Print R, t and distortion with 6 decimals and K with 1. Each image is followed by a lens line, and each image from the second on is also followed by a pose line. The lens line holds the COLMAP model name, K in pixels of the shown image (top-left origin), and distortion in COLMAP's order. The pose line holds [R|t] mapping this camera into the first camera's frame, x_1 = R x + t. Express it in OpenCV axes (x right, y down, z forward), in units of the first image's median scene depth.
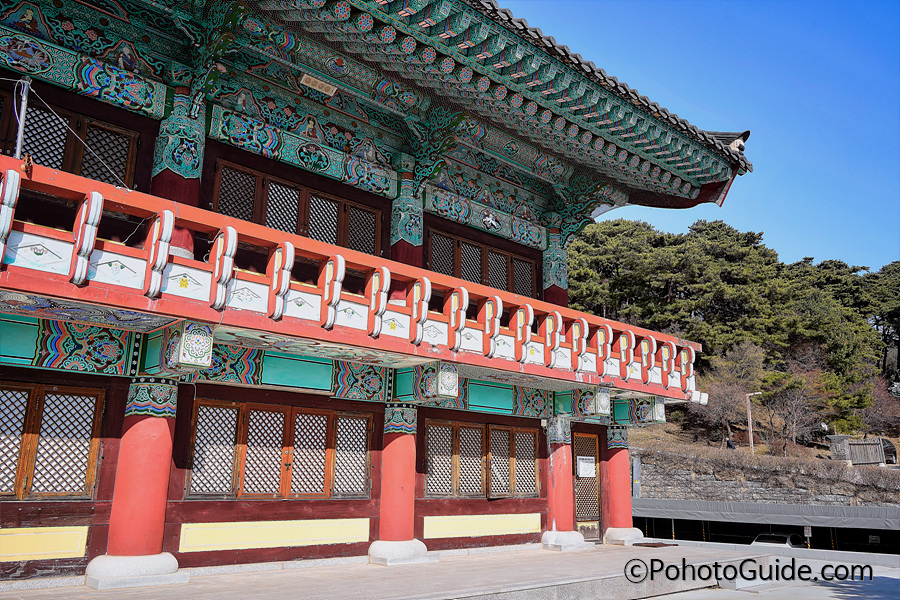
lens RADIAL K [[736.2, 0, 450.6], [0, 736.2, 321.1], [0, 0, 1]] dist [0.049614, -0.002036]
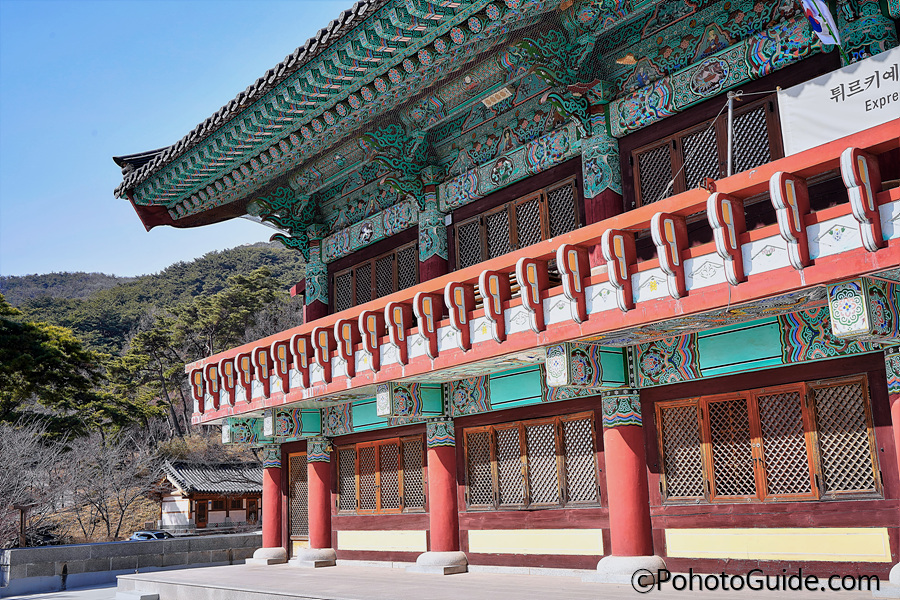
lens RADIAL K [[907.9, 0, 450.0], [0, 907.9, 300.0], [0, 0, 1]] dist [0.001556, 0.023514]
pose [[-0.064731, -0.217973, -0.973806, 0.851687], [0.261253, 0.938115, -0.227350, 0.177912], [0.963098, -0.269126, -0.003779, 0.766206]]
